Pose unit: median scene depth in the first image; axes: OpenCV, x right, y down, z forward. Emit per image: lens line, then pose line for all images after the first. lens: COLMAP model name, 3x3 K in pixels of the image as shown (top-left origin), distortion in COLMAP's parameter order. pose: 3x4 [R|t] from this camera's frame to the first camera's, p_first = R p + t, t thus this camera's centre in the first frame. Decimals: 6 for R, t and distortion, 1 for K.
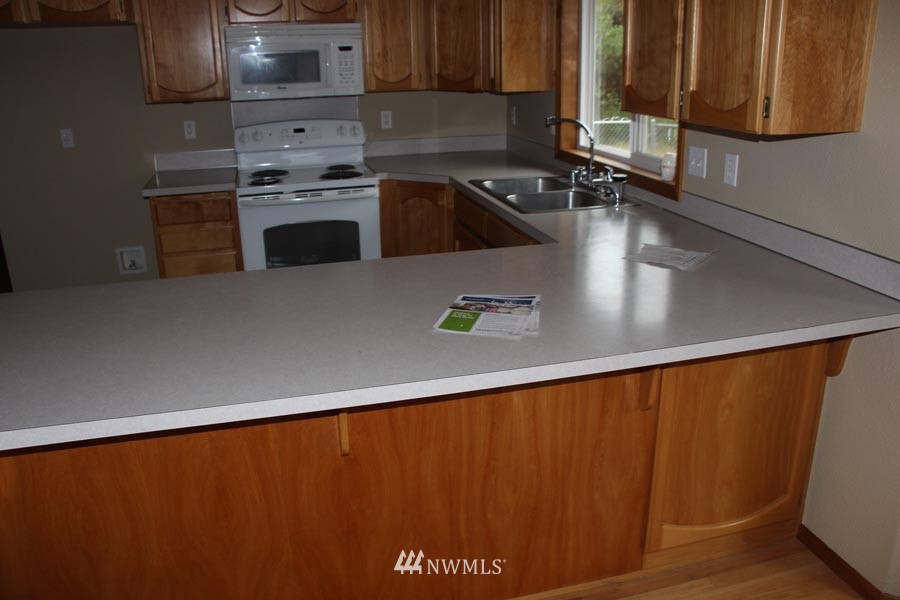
lens RADIAL K [[735.0, 0, 460.5], [0, 735.0, 299.4], [0, 0, 1]] dist [-0.186584, 0.131866]
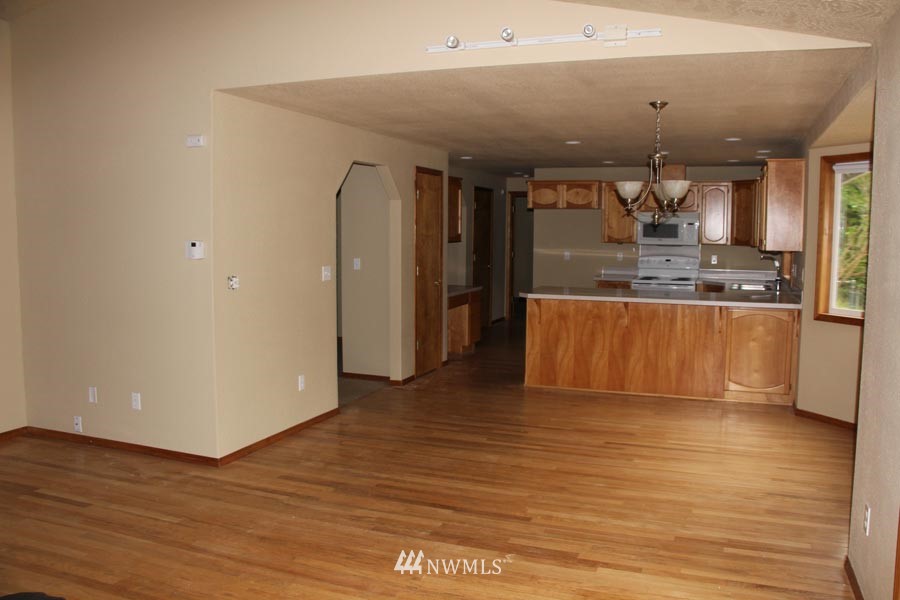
lens RADIAL K [[735.0, 0, 460.5], [0, 735.0, 299.4], [0, 0, 1]] dist [-0.186584, 0.131866]
pose [[0.805114, 0.077967, -0.587974, 0.599698], [-0.210799, 0.964215, -0.160790, 0.383250], [0.554397, 0.253399, 0.792738, -1.102701]]
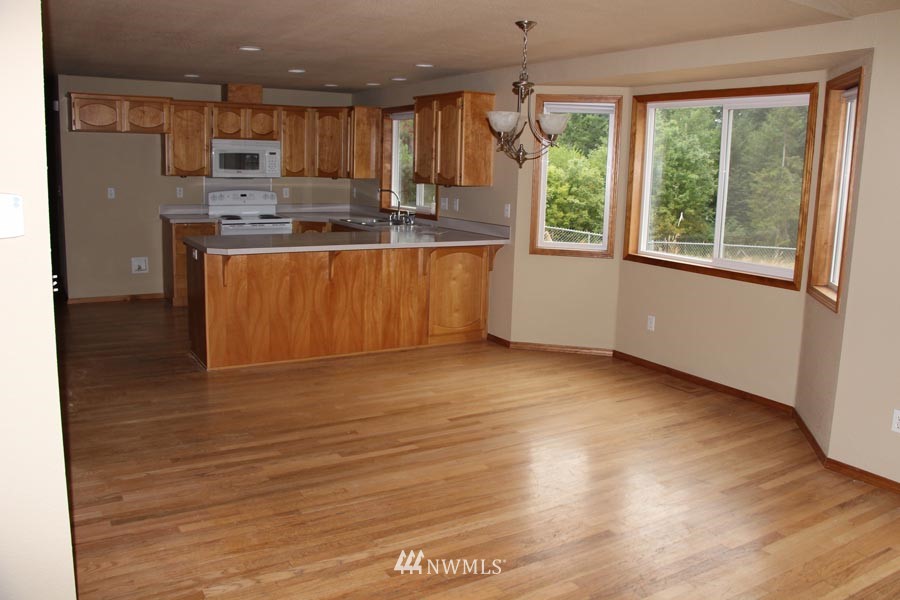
lens RADIAL K [[735.0, 0, 460.5], [0, 735.0, 299.4], [0, 0, 1]] dist [-0.186584, 0.131866]
pose [[0.958796, -0.003505, 0.284075, -0.233581], [0.044987, 0.989181, -0.139634, 0.342011], [-0.280513, 0.146661, 0.948580, -0.952829]]
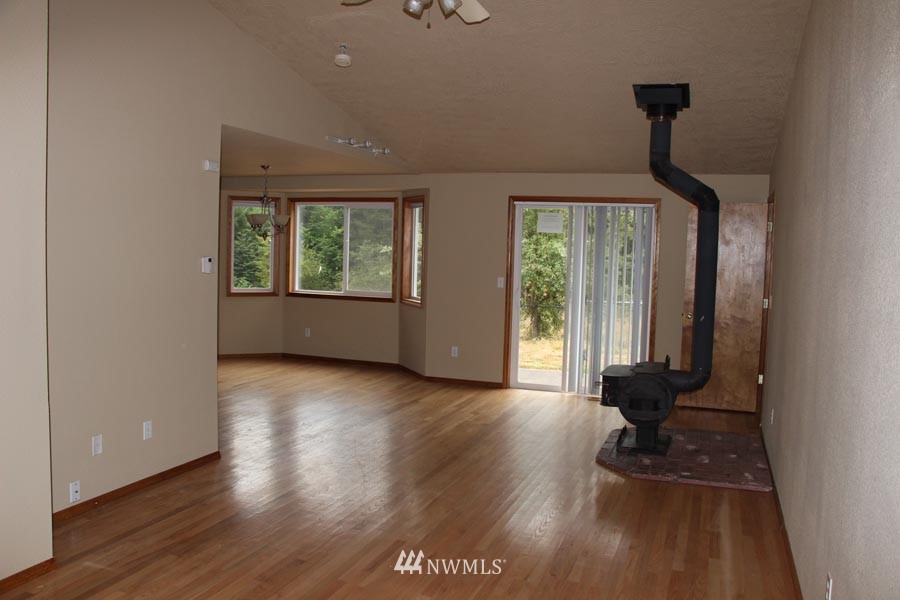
lens RADIAL K [[735.0, 0, 460.5], [0, 735.0, 299.4], [0, 0, 1]] dist [-0.186584, 0.131866]
pose [[0.573767, -0.020818, 0.818754, -1.140409], [0.223581, 0.965688, -0.132127, 0.530275], [-0.787911, 0.258868, 0.558735, -1.465577]]
